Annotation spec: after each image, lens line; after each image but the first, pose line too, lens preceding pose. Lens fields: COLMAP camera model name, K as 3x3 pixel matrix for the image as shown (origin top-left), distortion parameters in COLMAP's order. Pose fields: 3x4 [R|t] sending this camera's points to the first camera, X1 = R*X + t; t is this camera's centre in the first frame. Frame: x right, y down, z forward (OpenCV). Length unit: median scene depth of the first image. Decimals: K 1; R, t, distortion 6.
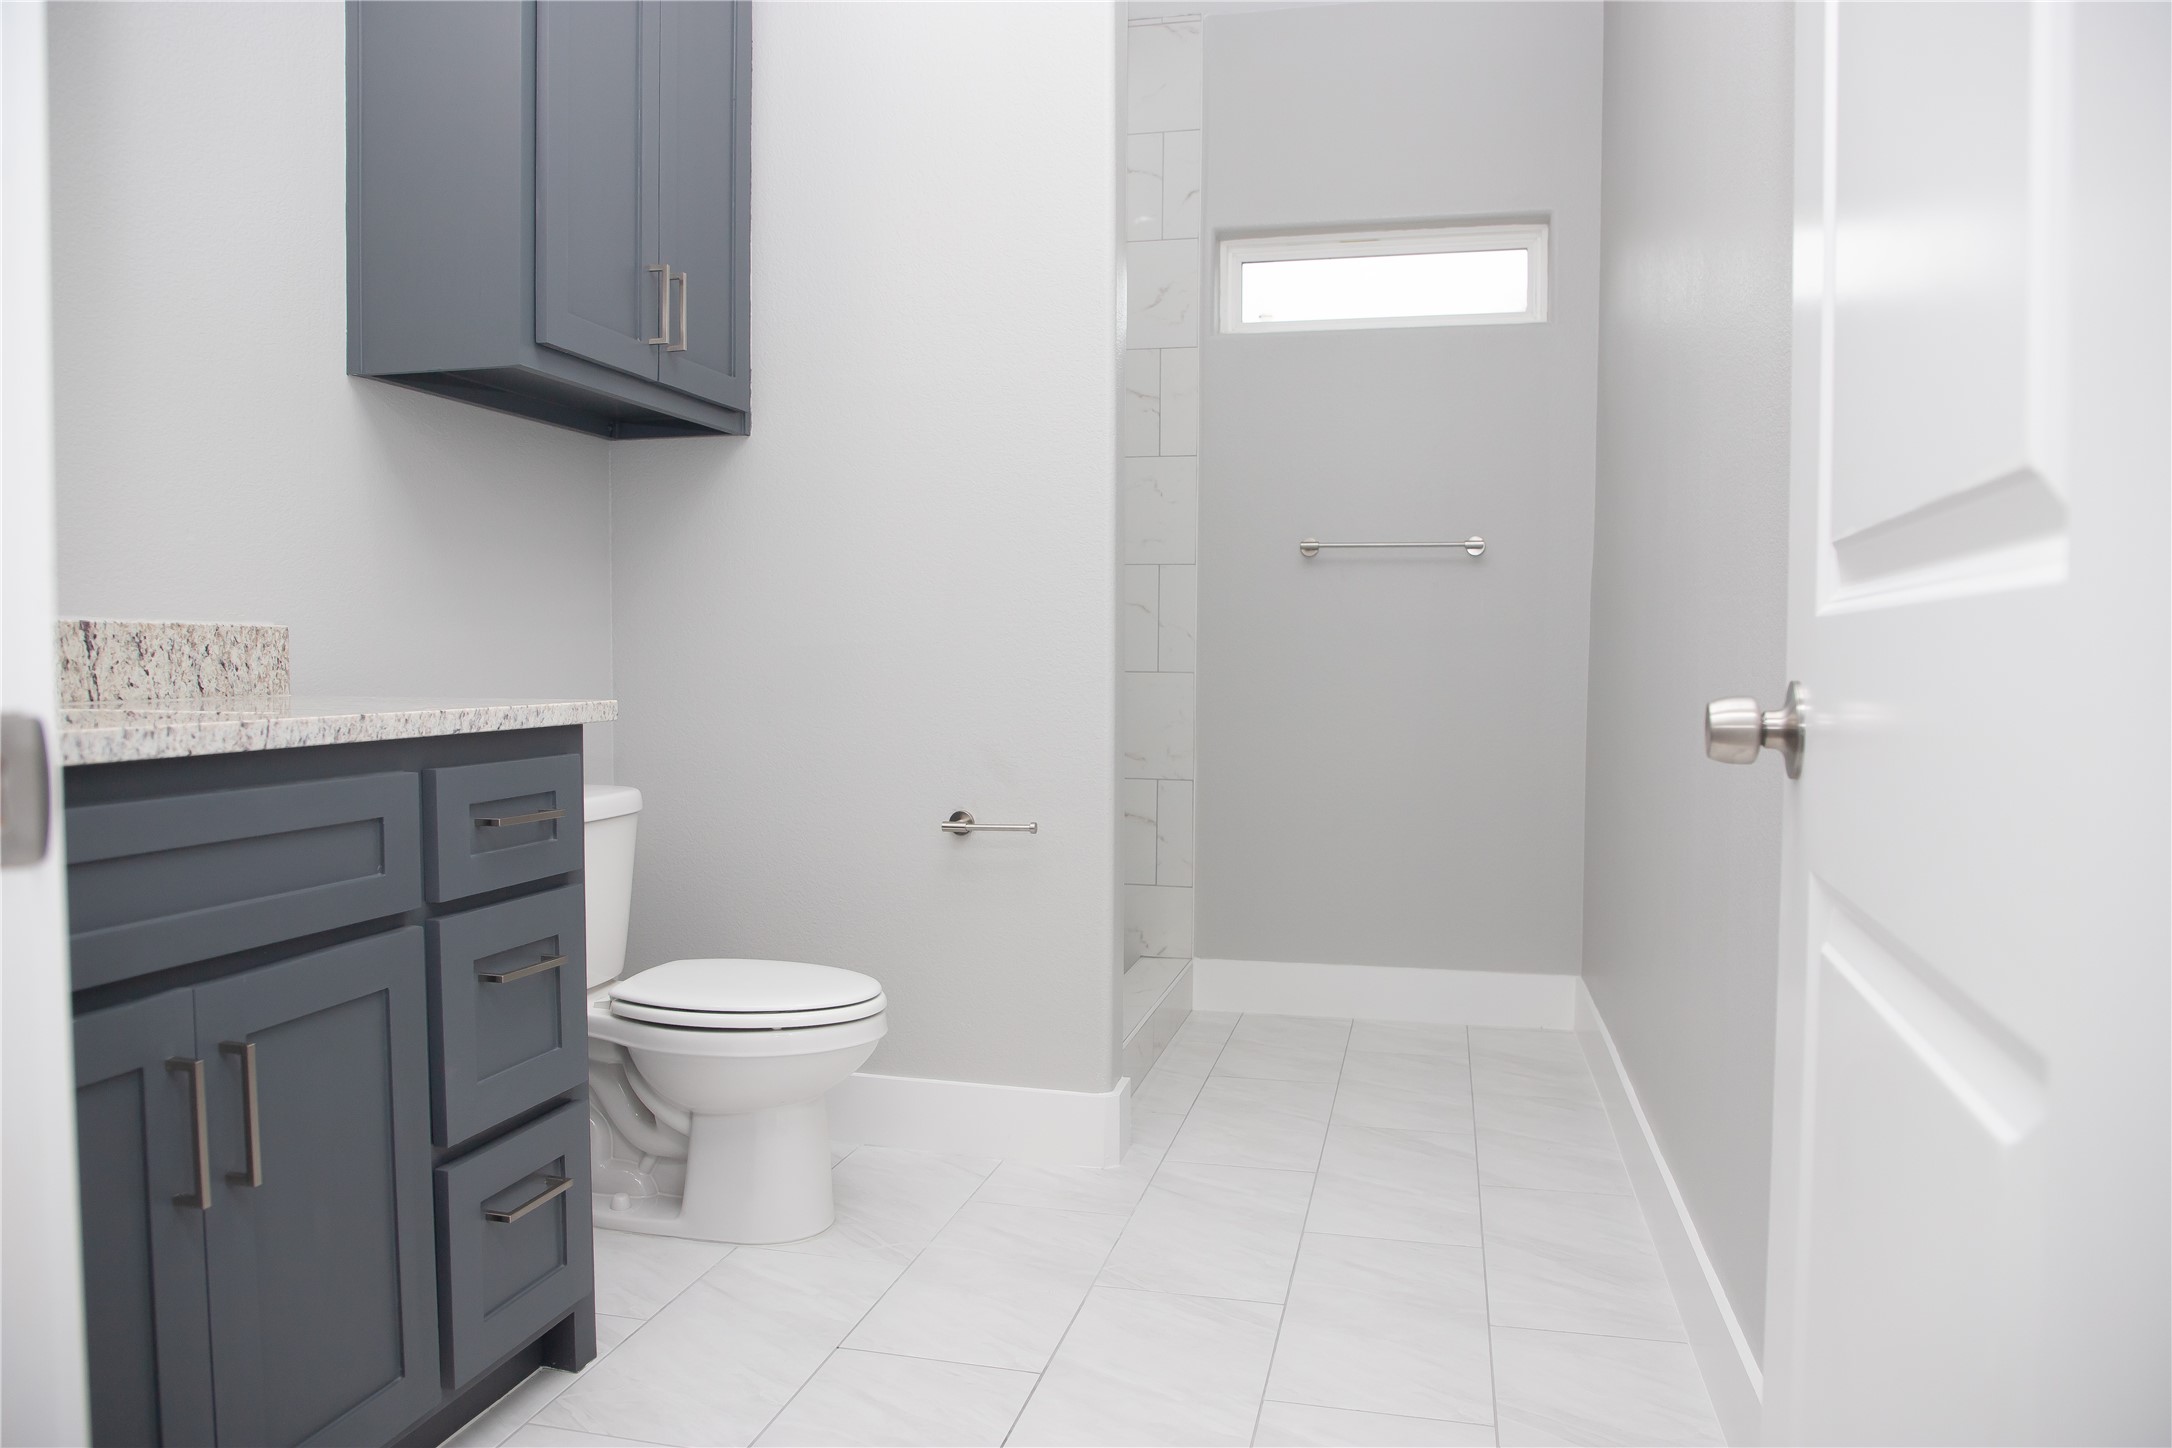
lens RADIAL K [[1484.5, 0, 1077.5], [0, 1484.5, 731.9], [0, 0, 1]] dist [-0.084357, 0.050465]
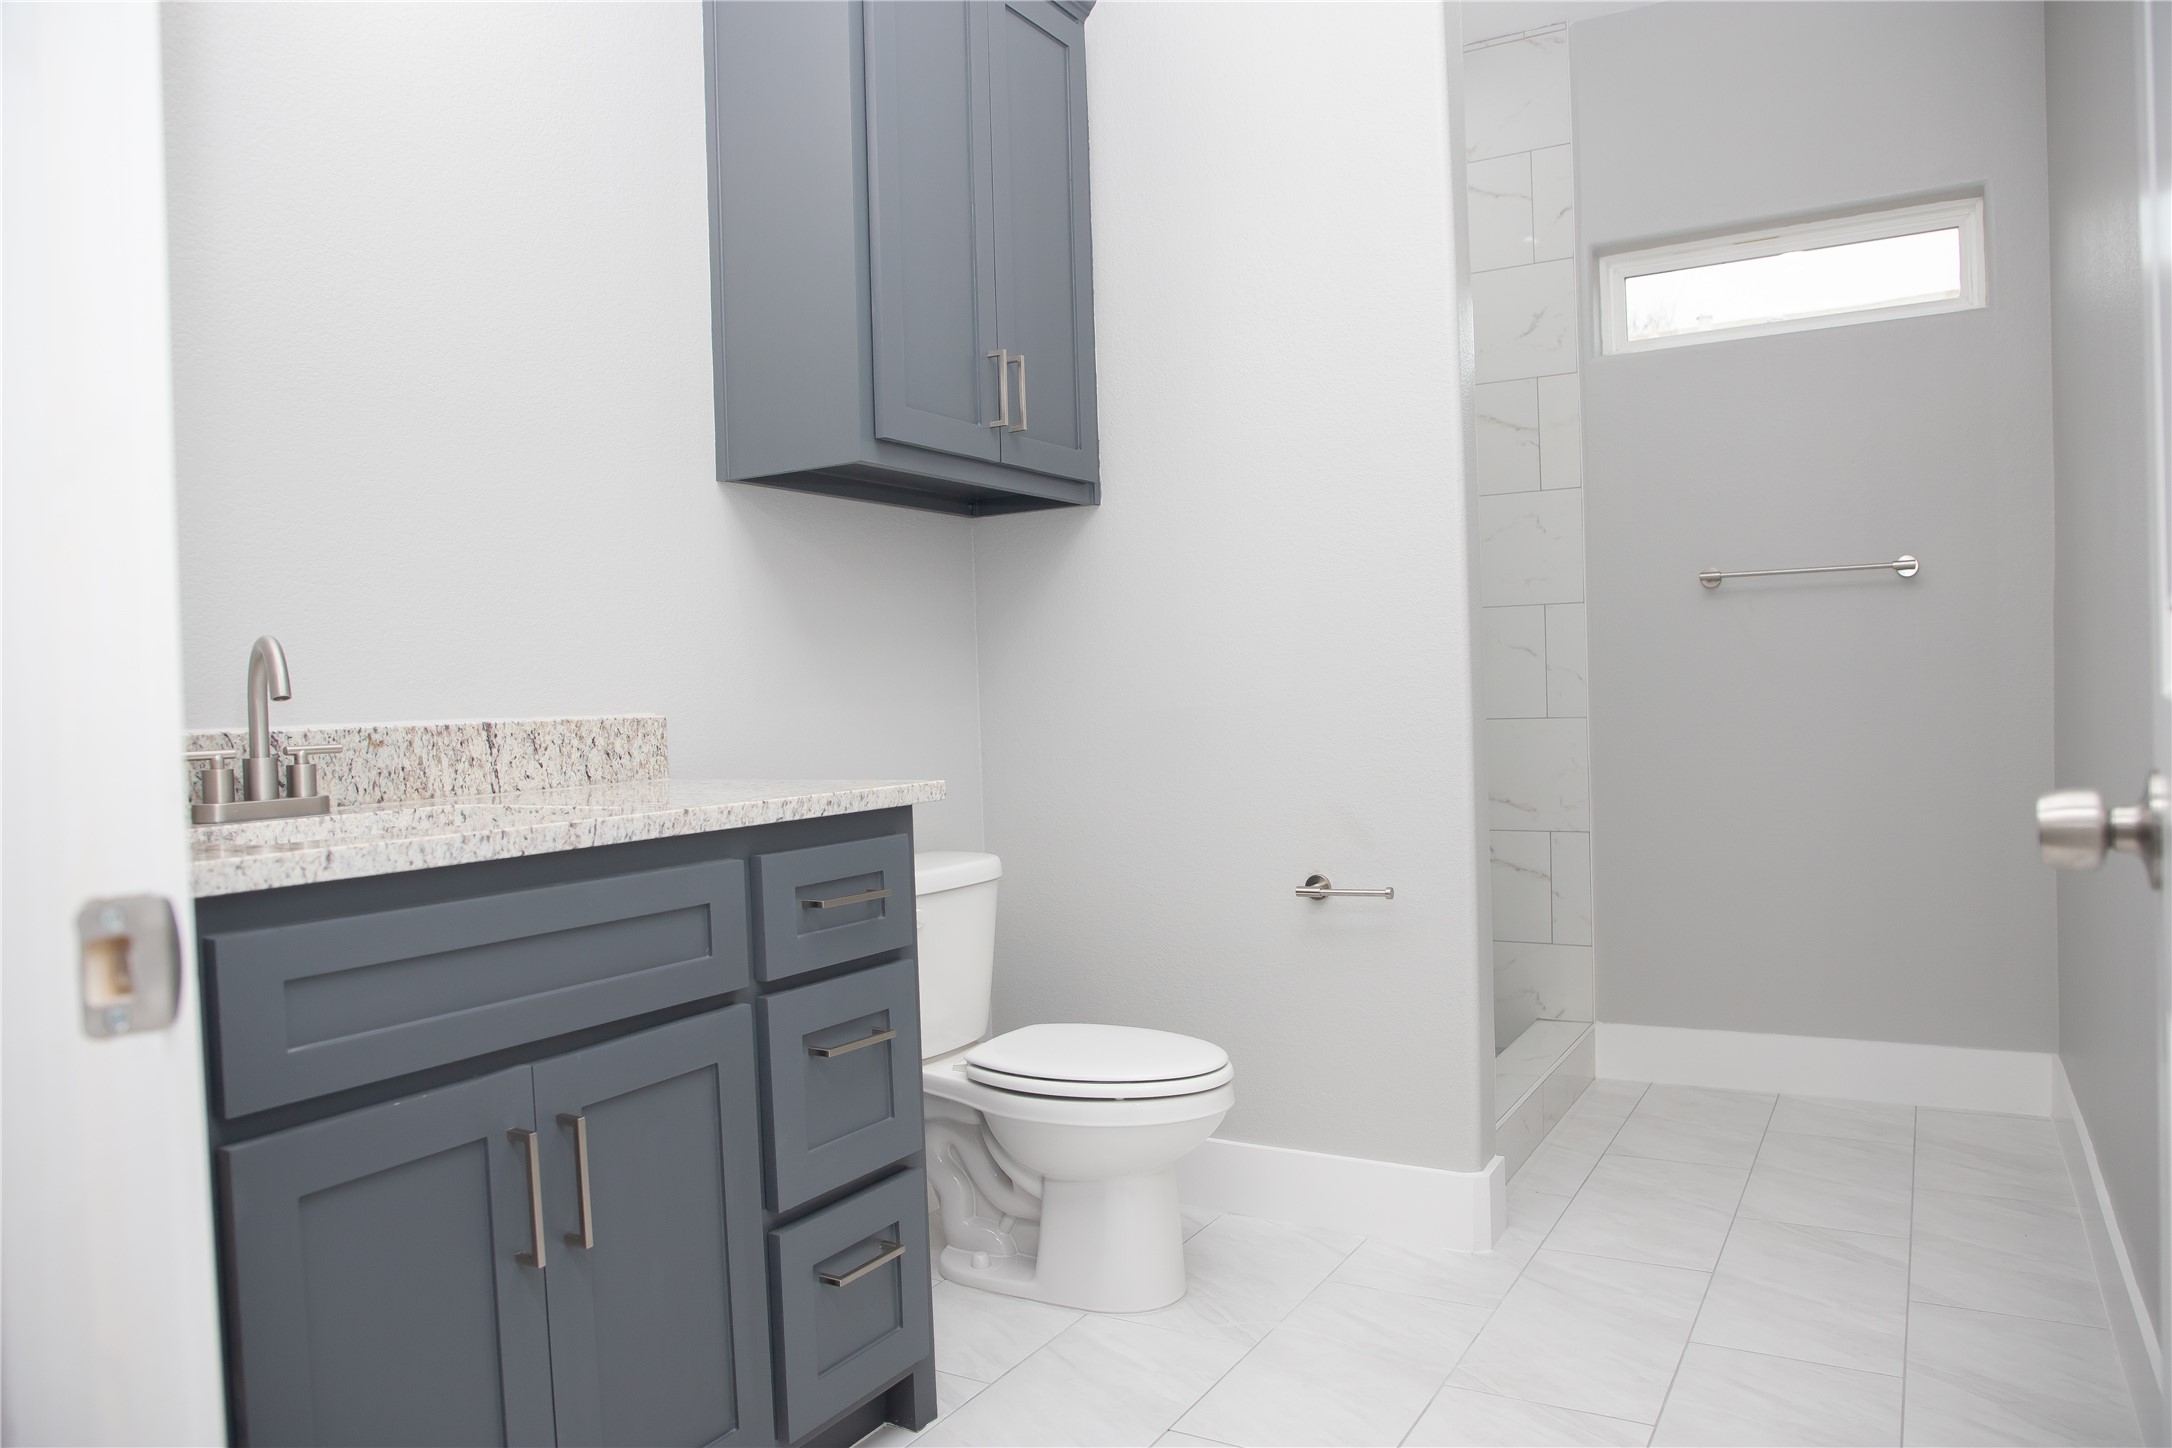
lens RADIAL K [[1484.5, 0, 1077.5], [0, 1484.5, 731.9], [0, 0, 1]] dist [-0.084357, 0.050465]
pose [[0.956473, -0.029766, -0.290300, 0.064649], [0.022722, 0.999361, -0.027604, -0.020045], [0.290936, 0.019807, 0.956538, 0.025538]]
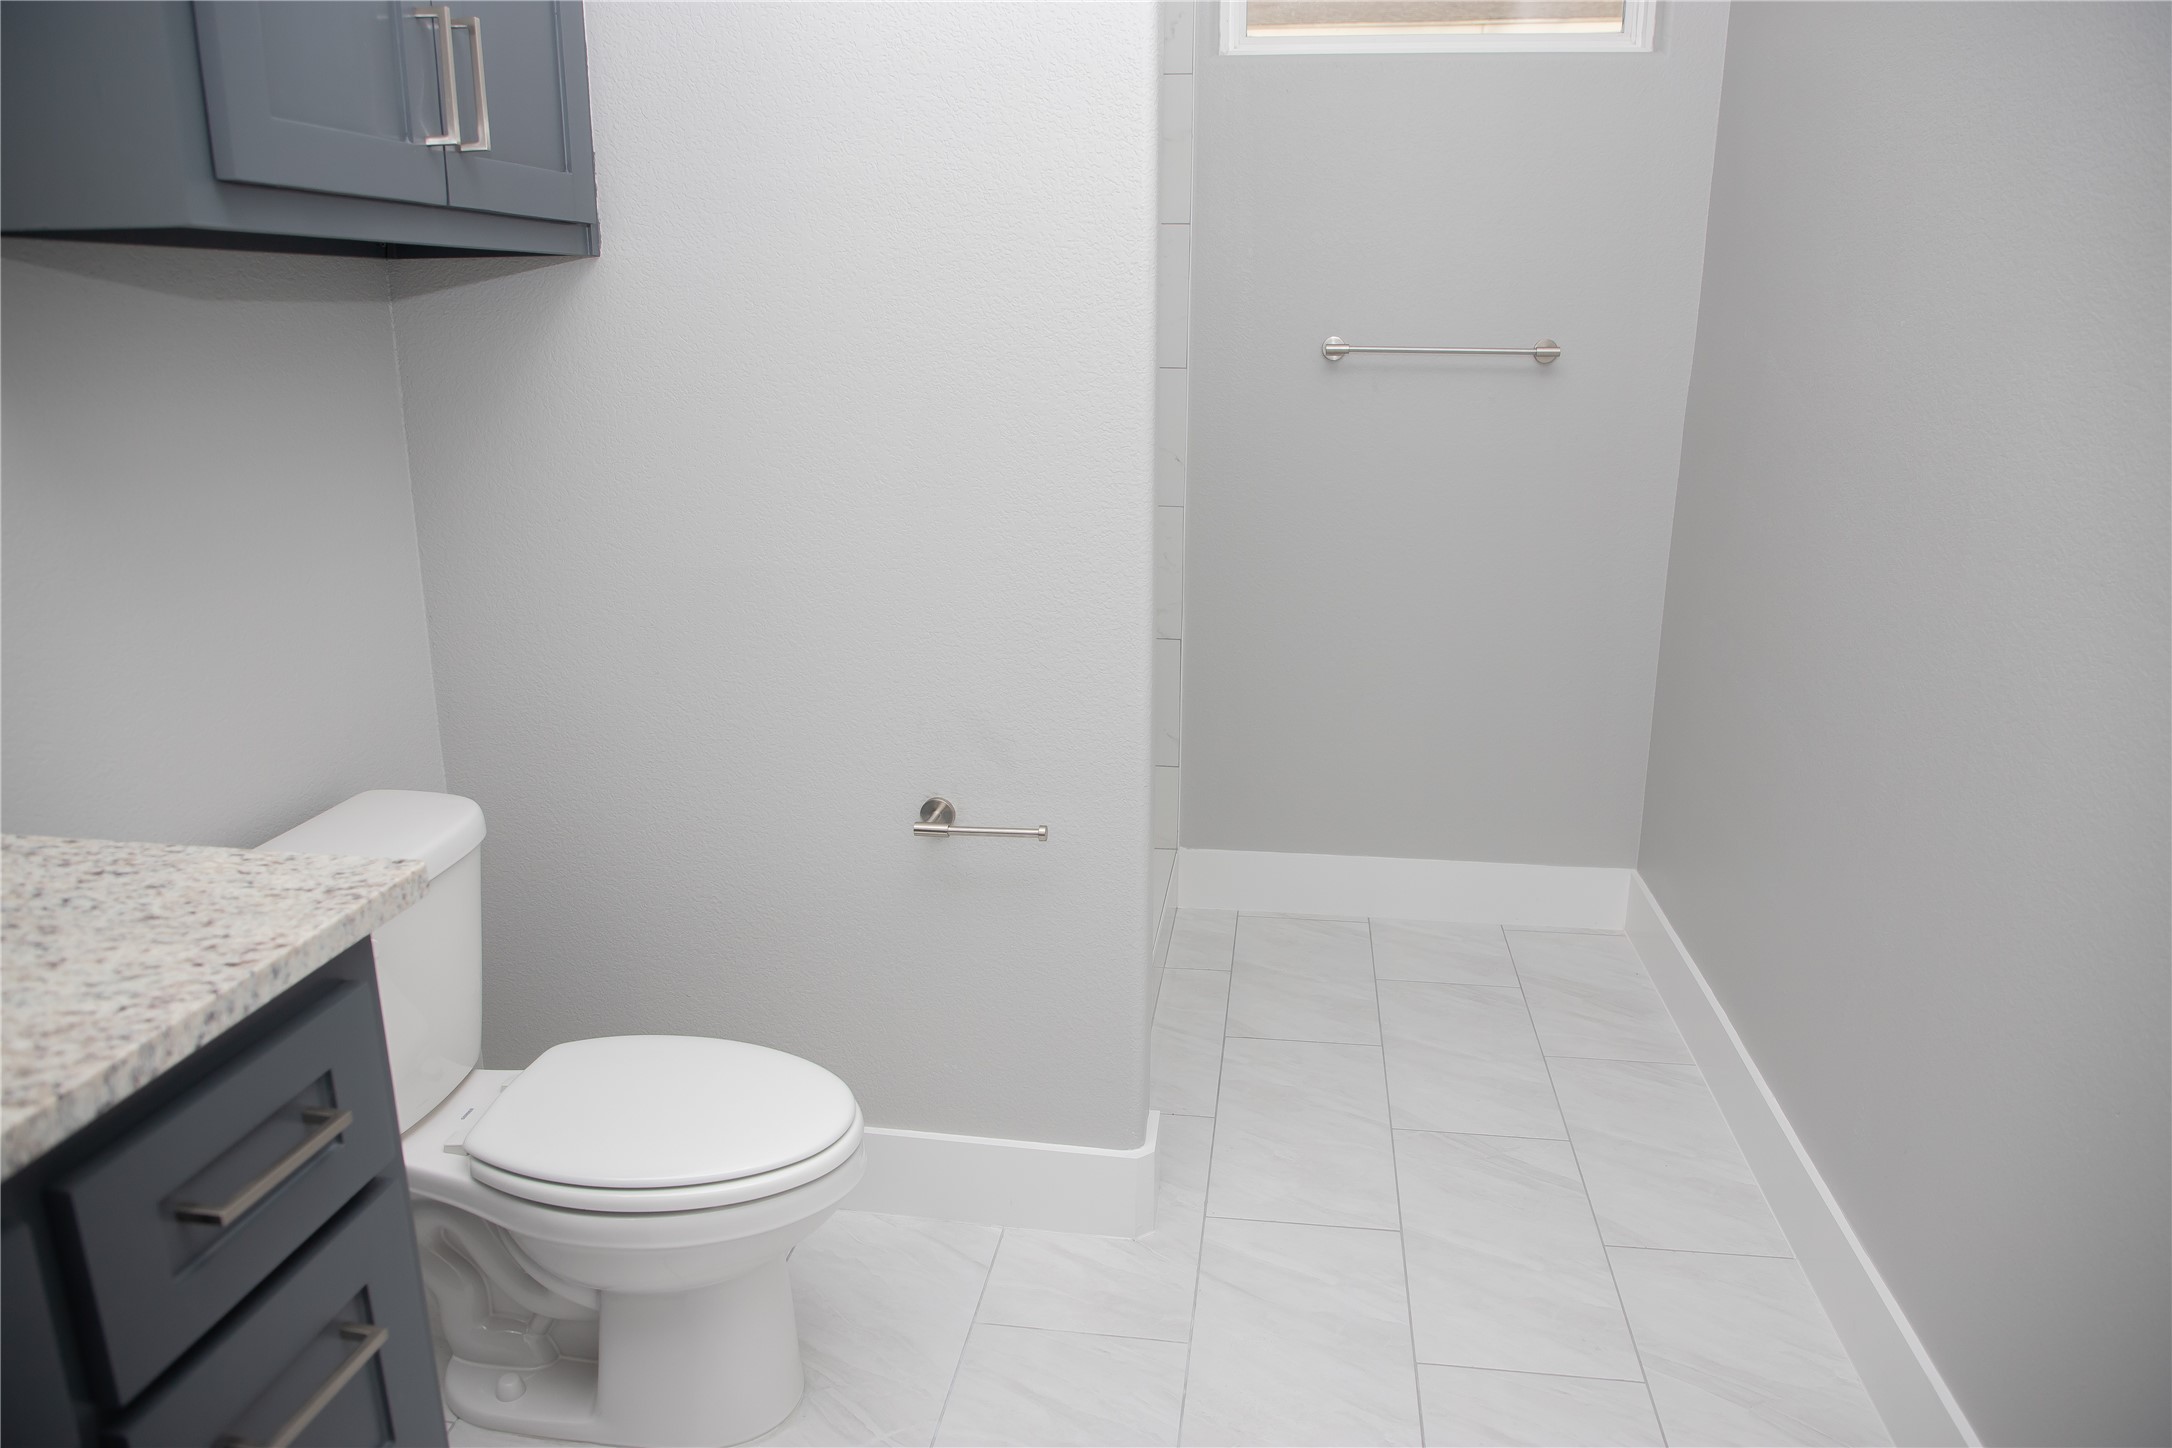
lens RADIAL K [[1472.8, 0, 1086.0], [0, 1472.8, 724.0], [0, 0, 1]] dist [-0.053696, 0.000826]
pose [[0.994962, -0.028469, 0.096121, -0.085923], [0.006787, 0.975760, 0.218740, -0.162183], [-0.100018, -0.216986, 0.971037, 0.345783]]
